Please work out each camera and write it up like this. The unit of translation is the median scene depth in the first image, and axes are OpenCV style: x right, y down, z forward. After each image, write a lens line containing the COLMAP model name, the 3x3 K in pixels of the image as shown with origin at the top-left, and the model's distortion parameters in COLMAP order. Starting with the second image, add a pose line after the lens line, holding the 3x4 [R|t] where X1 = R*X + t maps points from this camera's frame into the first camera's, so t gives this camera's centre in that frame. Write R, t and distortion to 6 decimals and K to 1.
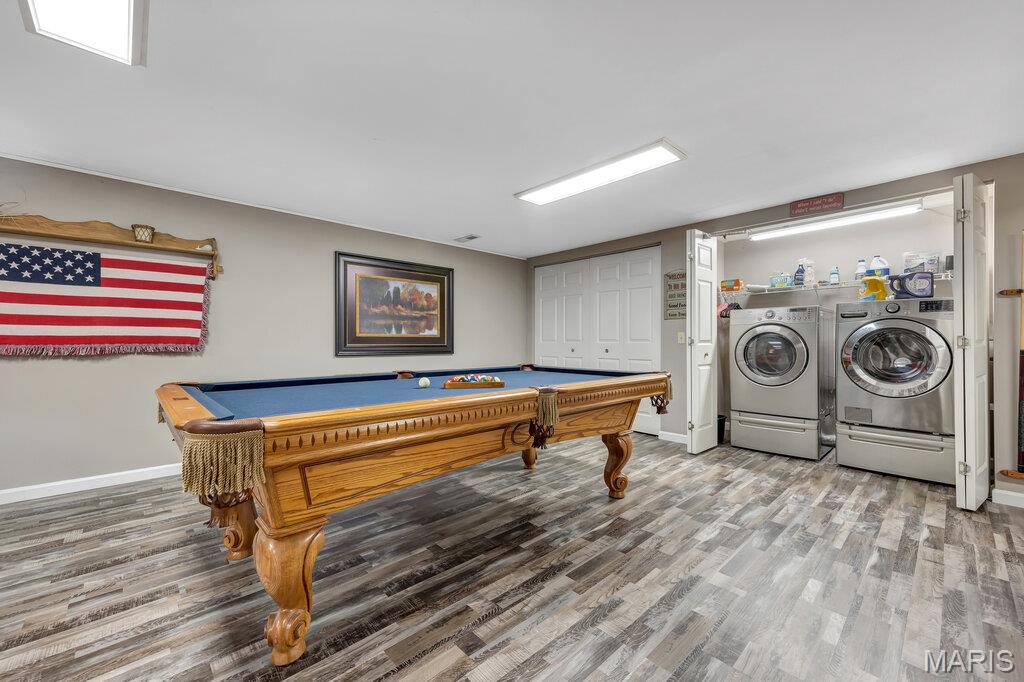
lens RADIAL K [[404.4, 0, 506.3], [0, 404.4, 339.8], [0, 0, 1]] dist [0.008945, -0.000097]
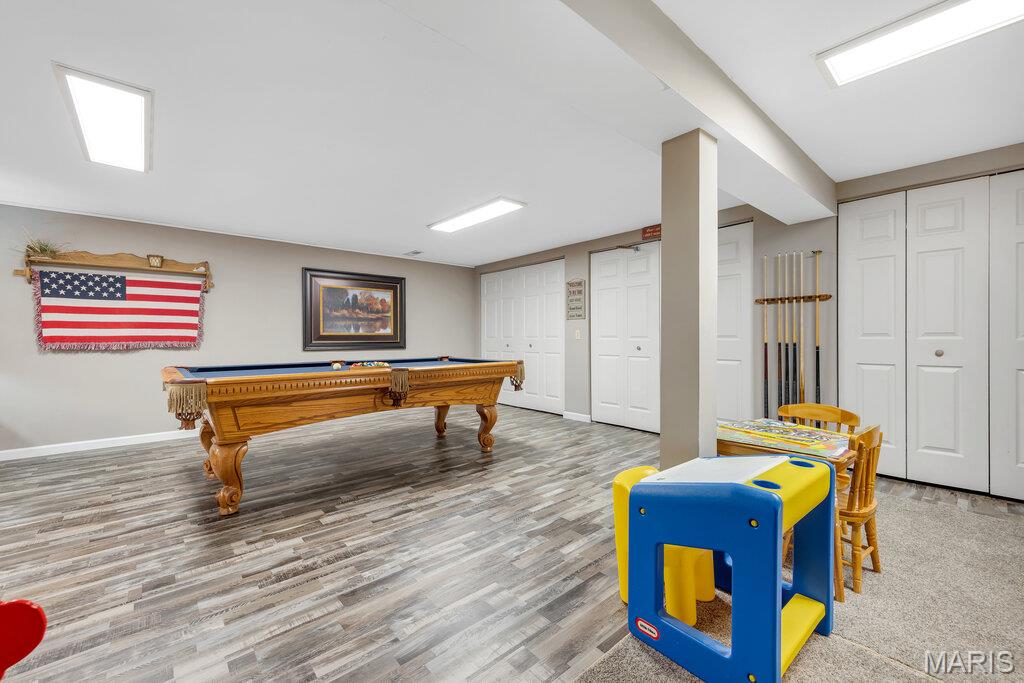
lens RADIAL K [[416.5, 0, 497.9], [0, 416.5, 338.8], [0, 0, 1]] dist [0.011857, -0.000220]
pose [[0.998452, -0.005023, -0.055395, 0.351873], [0.005344, 0.999970, 0.005647, -0.000896], [0.055365, -0.005934, 0.998449, -0.363242]]
